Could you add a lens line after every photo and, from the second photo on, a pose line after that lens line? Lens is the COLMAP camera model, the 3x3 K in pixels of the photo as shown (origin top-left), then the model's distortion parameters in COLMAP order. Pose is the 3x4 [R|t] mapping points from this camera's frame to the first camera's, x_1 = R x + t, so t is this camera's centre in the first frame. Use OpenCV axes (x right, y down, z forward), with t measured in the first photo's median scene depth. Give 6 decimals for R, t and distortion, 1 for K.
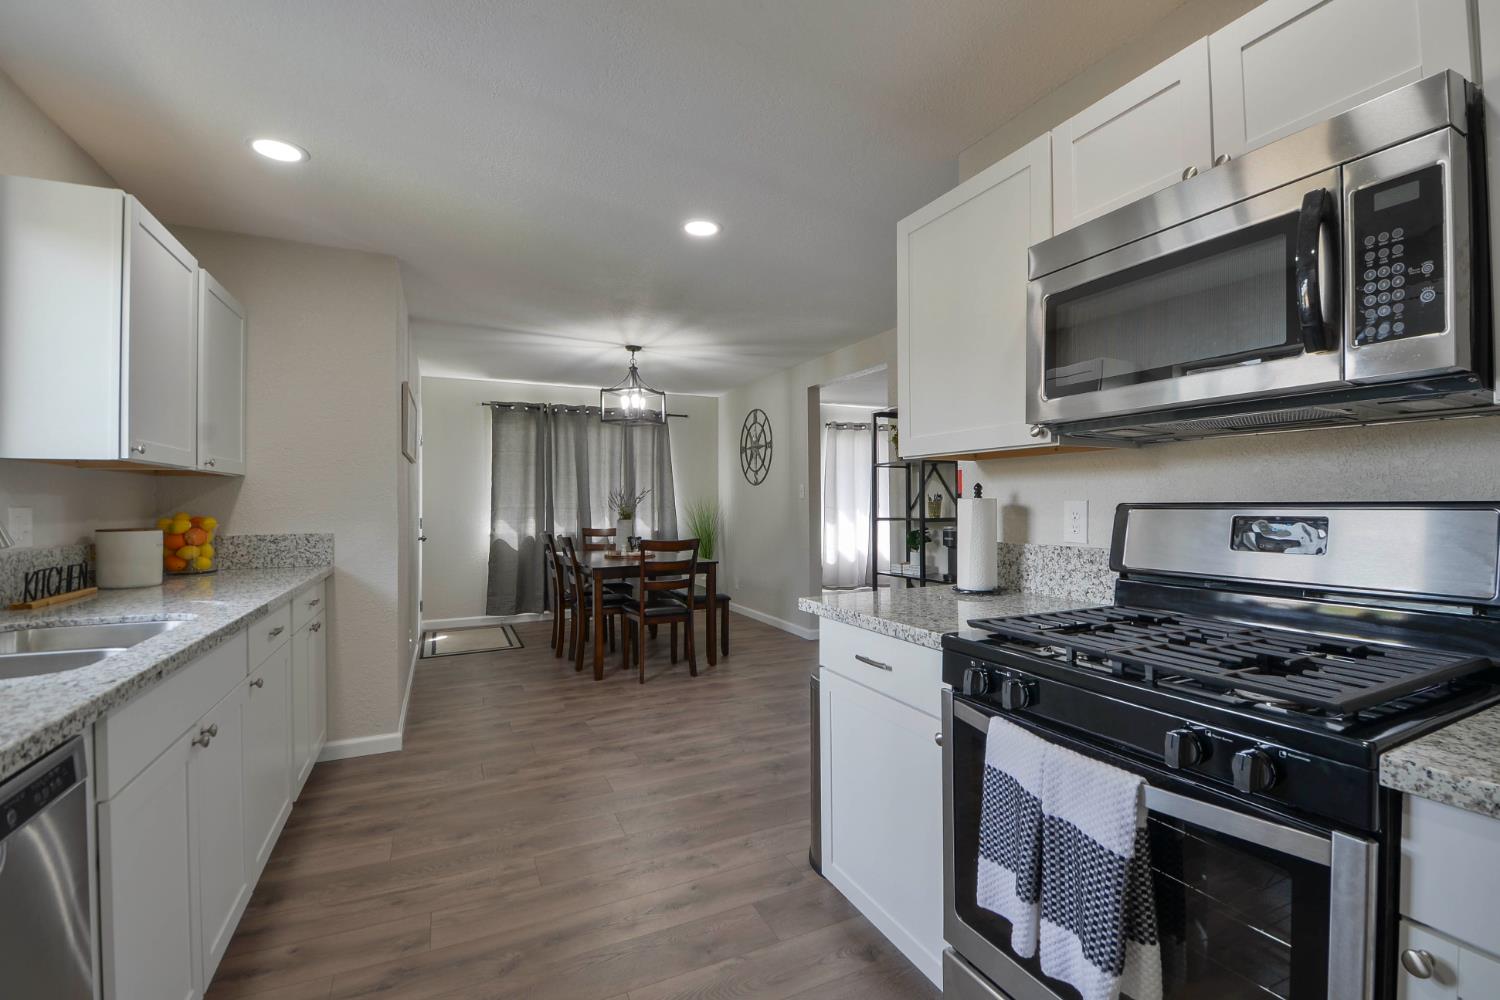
lens RADIAL K [[662.4, 0, 763.4], [0, 662.4, 501.4], [0, 0, 1]] dist [-0.020556, -0.005545]
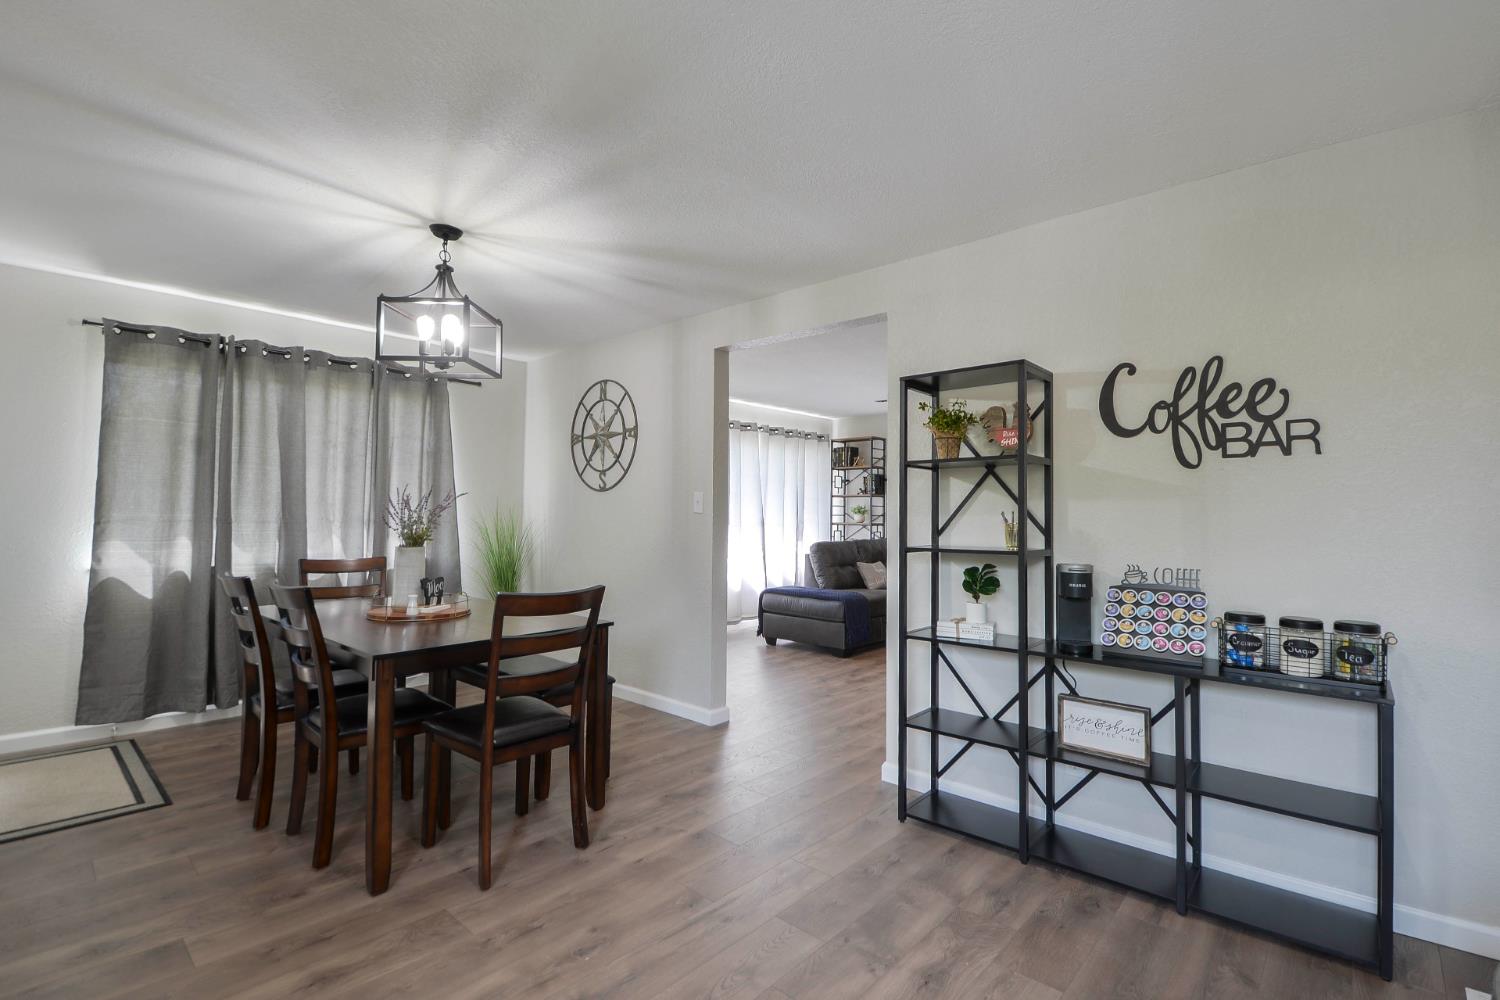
lens RADIAL K [[662.4, 0, 753.0], [0, 662.4, 499.5], [0, 0, 1]] dist [-0.020556, -0.005545]
pose [[0.915657, 0.027410, 0.401025, -0.140422], [-0.017992, 0.999467, -0.027230, -0.001263], [-0.401558, 0.017718, 0.915662, 0.325663]]
